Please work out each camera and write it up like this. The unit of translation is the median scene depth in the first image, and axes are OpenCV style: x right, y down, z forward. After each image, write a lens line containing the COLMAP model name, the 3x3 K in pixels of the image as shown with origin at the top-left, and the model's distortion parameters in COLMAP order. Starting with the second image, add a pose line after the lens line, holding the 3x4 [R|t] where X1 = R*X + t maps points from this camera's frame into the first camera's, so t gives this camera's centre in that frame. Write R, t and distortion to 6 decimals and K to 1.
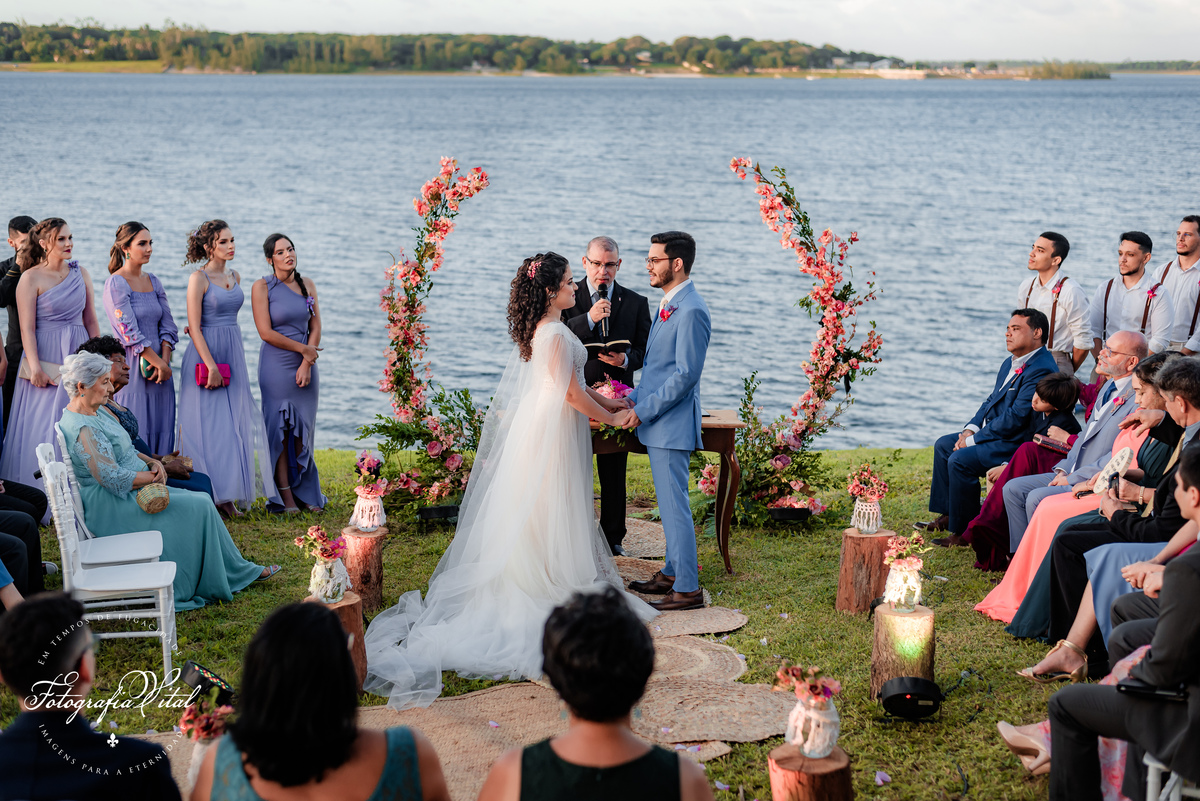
lens RADIAL K [[1669.5, 0, 580.0], [0, 1669.5, 440.1], [0, 0, 1]] dist [-0.014767, -0.006531]
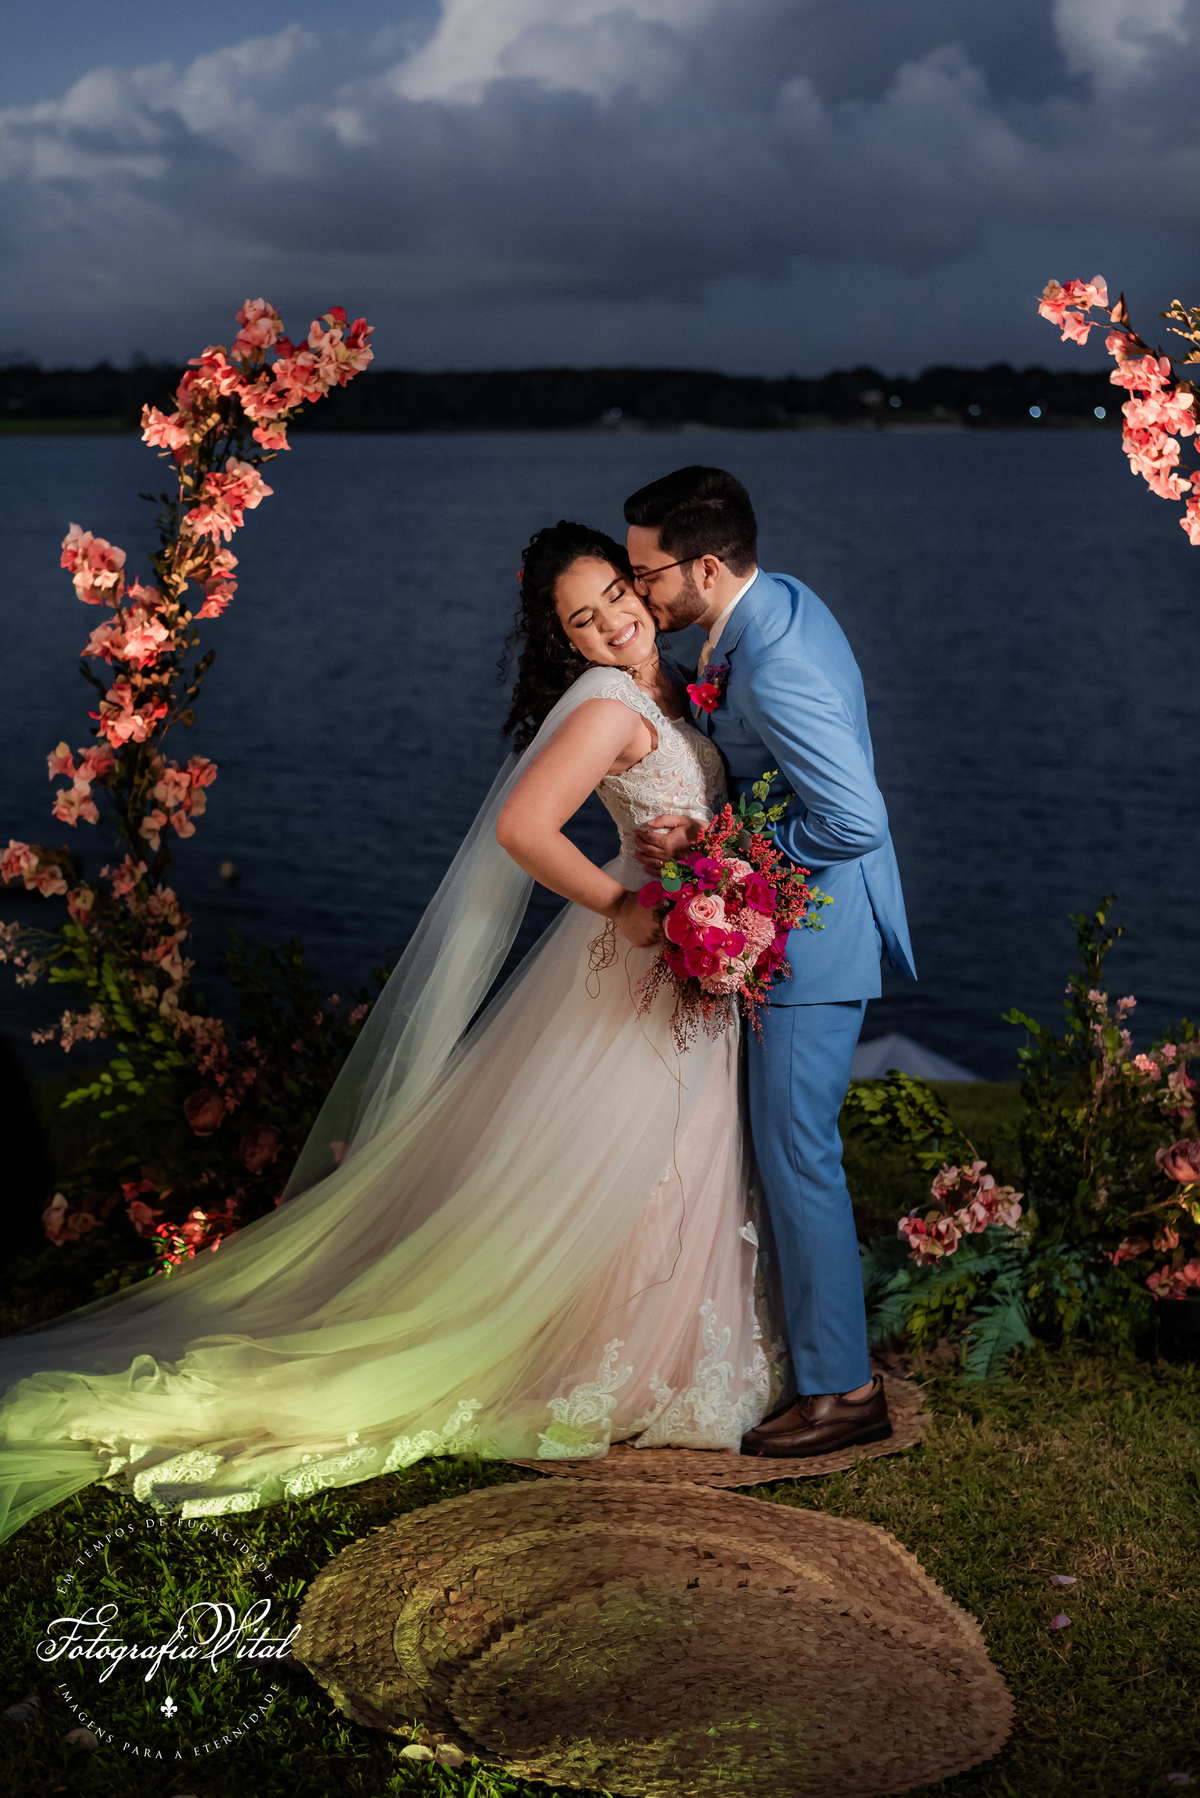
lens RADIAL K [[2638.1, 0, 597.1], [0, 2638.1, 930.1], [0, 0, 1]] dist [0.011699, 0.015120]
pose [[0.997833, 0.002025, -0.065765, 0.034301], [-0.003759, 0.999648, -0.026252, -0.019099], [0.065688, 0.026443, 0.997490, 0.446028]]
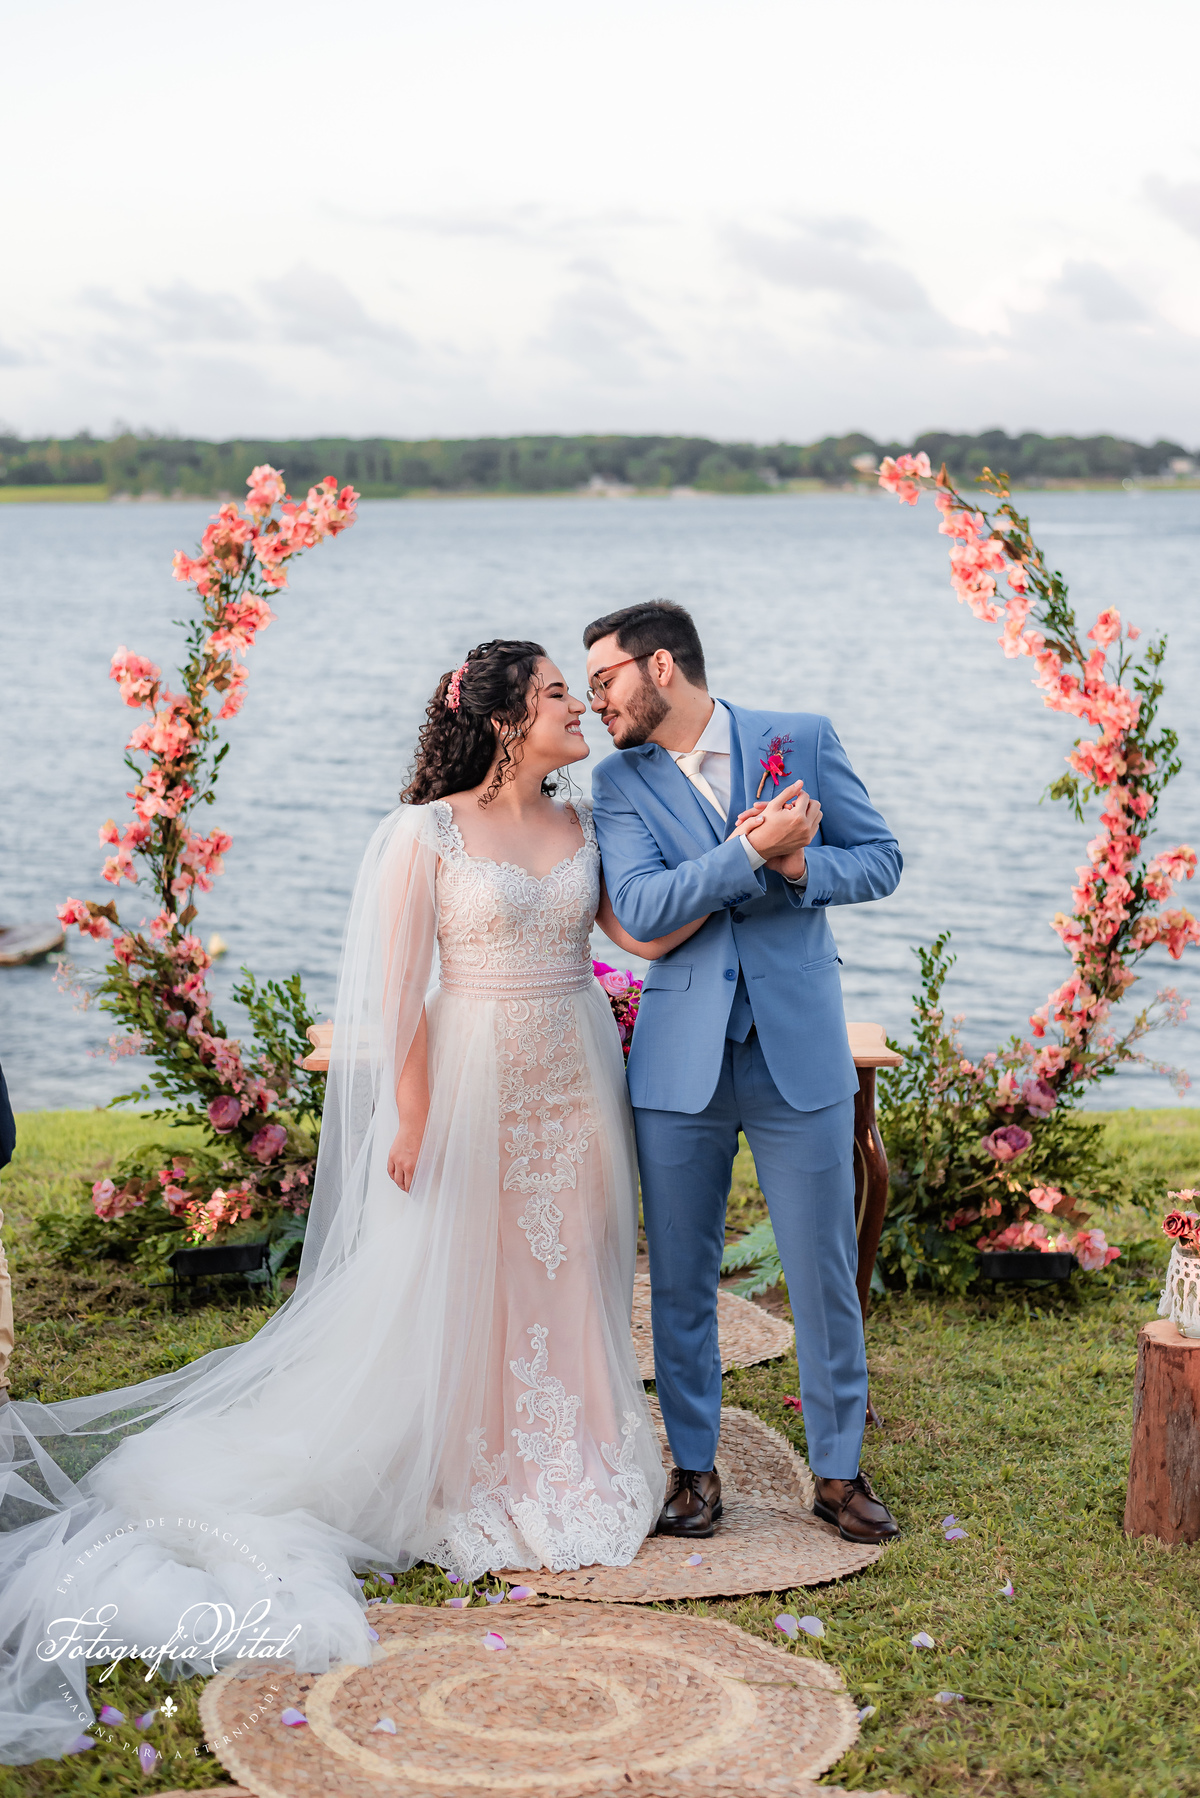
lens RADIAL K [[2696.7, 0, 600.0], [0, 2696.7, 899.0], [0, 0, 1]] dist [-0.019098, 0.041619]
pose [[0.998151, -0.005831, -0.060495, 0.057366], [0.001822, 0.997811, -0.066112, -0.004149], [0.060748, 0.065880, 0.995977, 0.290803]]
